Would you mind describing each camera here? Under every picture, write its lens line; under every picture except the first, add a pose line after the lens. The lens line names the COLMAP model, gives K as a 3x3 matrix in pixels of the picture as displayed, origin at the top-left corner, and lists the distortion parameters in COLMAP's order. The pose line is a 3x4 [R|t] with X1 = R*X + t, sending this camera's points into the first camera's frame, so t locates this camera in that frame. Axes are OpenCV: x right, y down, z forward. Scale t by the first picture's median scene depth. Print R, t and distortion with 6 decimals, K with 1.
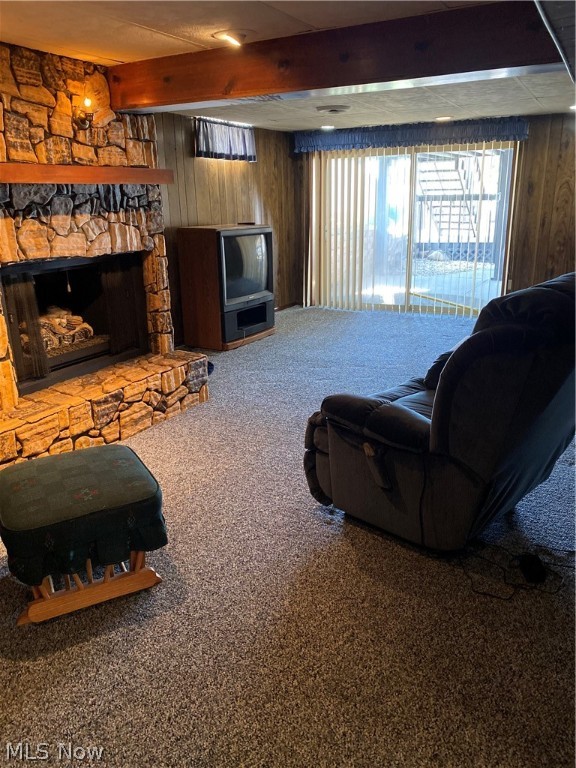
lens RADIAL K [[585.0, 0, 287.0], [0, 585.0, 386.9], [0, 0, 1]] dist [0.024004, -0.023470]
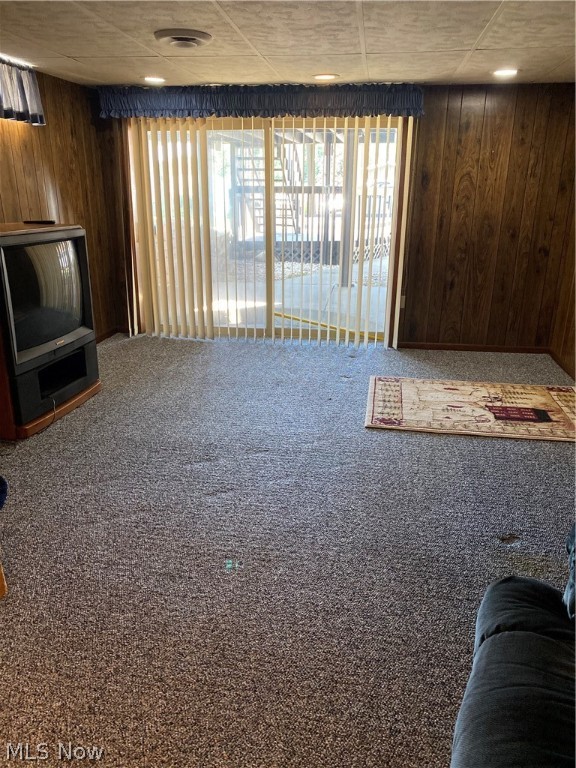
lens RADIAL K [[585.0, 0, 292.0], [0, 585.0, 383.0], [0, 0, 1]] dist [0.024004, -0.023470]
pose [[0.936979, -0.087902, 0.338146, -0.041540], [0.084978, 0.996106, 0.023474, -0.096302], [-0.338893, 0.006740, 0.940801, 0.308723]]
